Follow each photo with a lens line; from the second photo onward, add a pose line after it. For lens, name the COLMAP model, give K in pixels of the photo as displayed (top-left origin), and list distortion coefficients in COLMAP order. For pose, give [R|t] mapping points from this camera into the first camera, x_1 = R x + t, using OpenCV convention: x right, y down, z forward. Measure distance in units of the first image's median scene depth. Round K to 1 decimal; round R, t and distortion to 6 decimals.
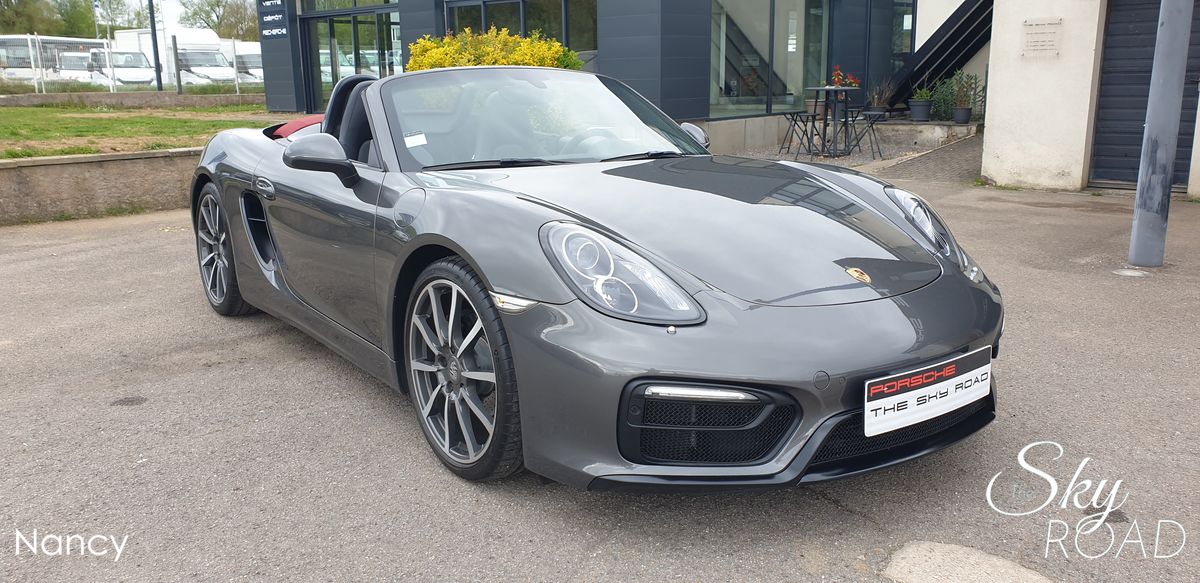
lens RADIAL K [[935.7, 0, 579.3], [0, 935.7, 285.8], [0, 0, 1]] dist [0.016734, -0.010620]
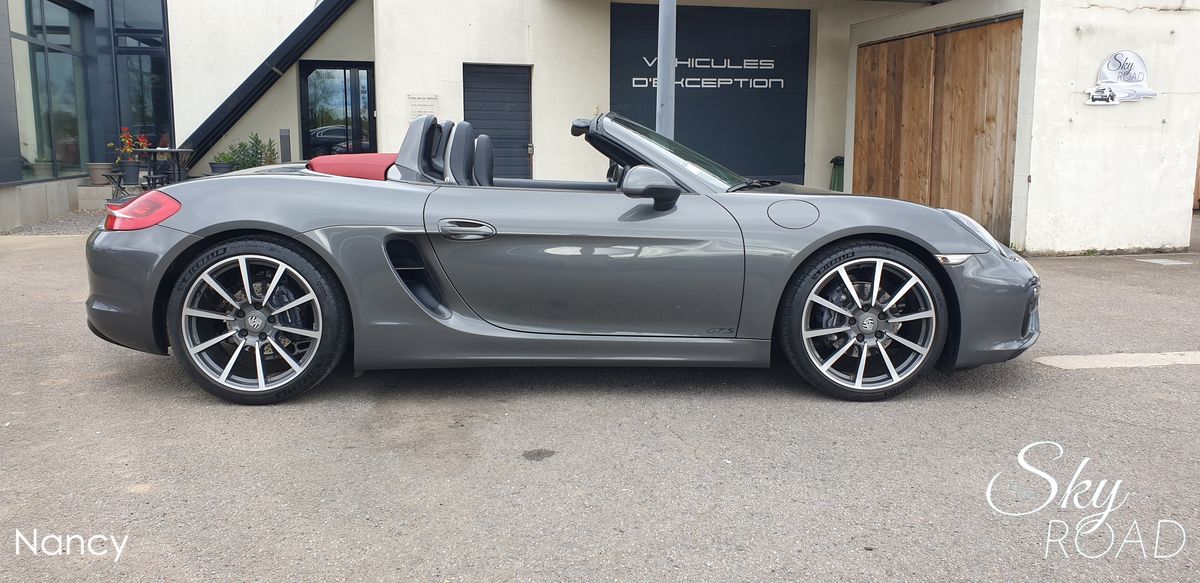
lens RADIAL K [[935.7, 0, 597.7], [0, 935.7, 282.0], [0, 0, 1]] dist [0.016734, -0.010620]
pose [[0.552771, -0.104712, 0.826728, -0.698314], [0.169349, 0.985488, 0.011590, -0.025642], [-0.815944, 0.133599, 0.562482, 0.246368]]
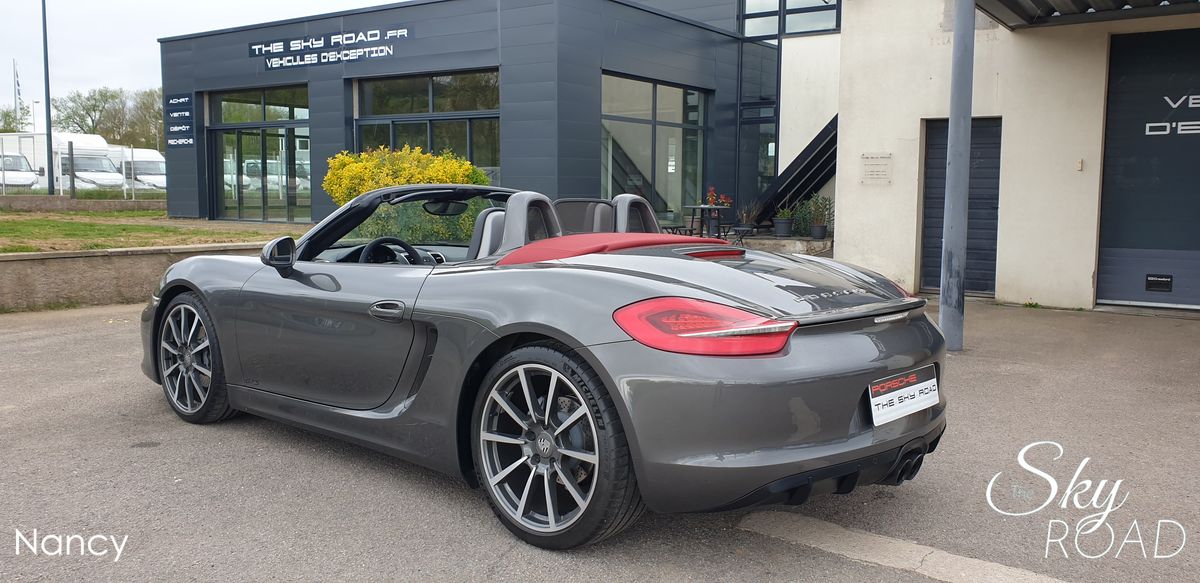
lens RADIAL K [[935.7, 0, 587.8], [0, 935.7, 273.4], [0, 0, 1]] dist [0.016734, -0.010620]
pose [[0.991528, 0.011694, 0.129369, -0.040356], [0.005466, 0.991301, -0.131502, 0.038909], [-0.129782, 0.131095, 0.982838, -0.183550]]
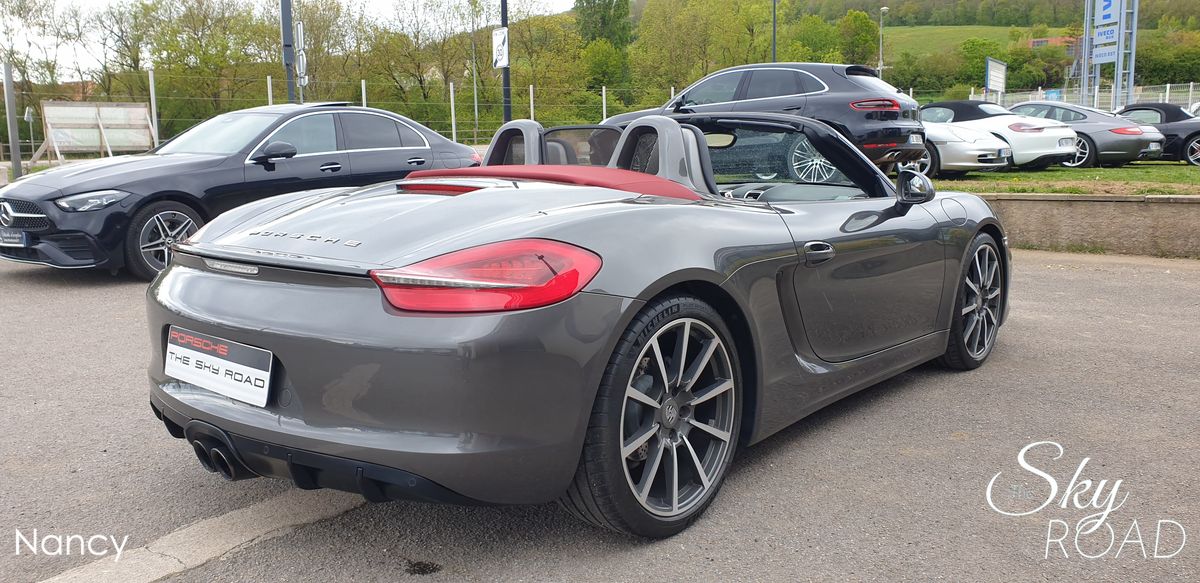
lens RADIAL K [[935.7, 0, 608.7], [0, 935.7, 266.5], [0, 0, 1]] dist [0.016734, -0.010620]
pose [[0.149728, 0.135970, -0.979333, 0.644097], [-0.202639, 0.973693, 0.104206, -0.085367], [0.967739, 0.182849, 0.173342, 0.417758]]
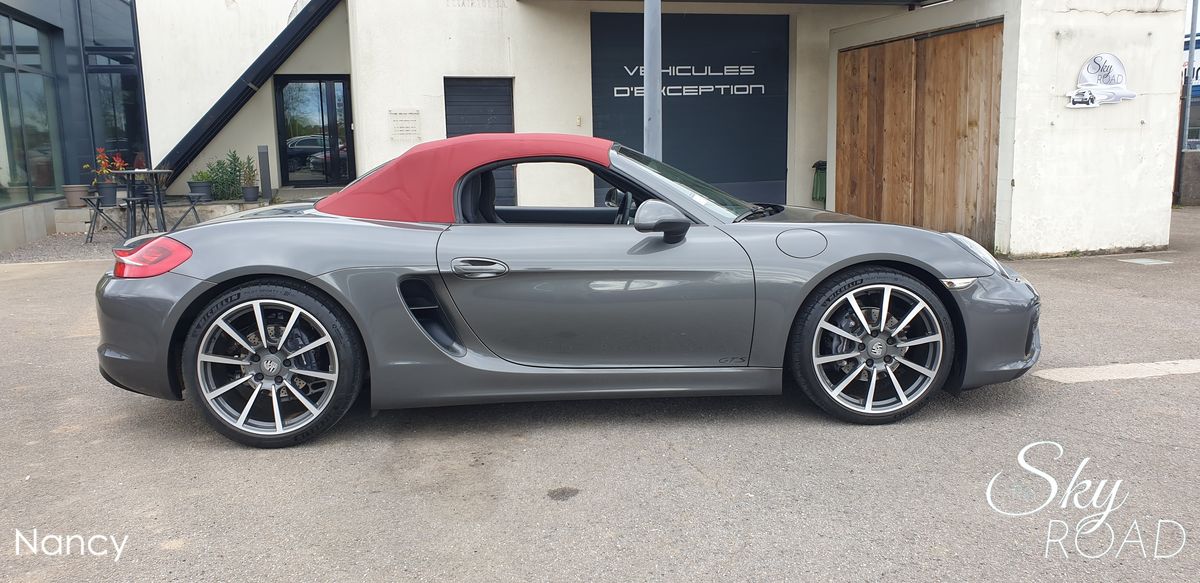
lens RADIAL K [[935.7, 0, 596.0], [0, 935.7, 301.7], [0, 0, 1]] dist [0.016734, -0.010620]
pose [[0.530183, -0.136662, 0.836797, -0.713759], [0.196372, 0.979883, 0.035611, -0.052751], [-0.824830, 0.145443, 0.546353, 0.260261]]
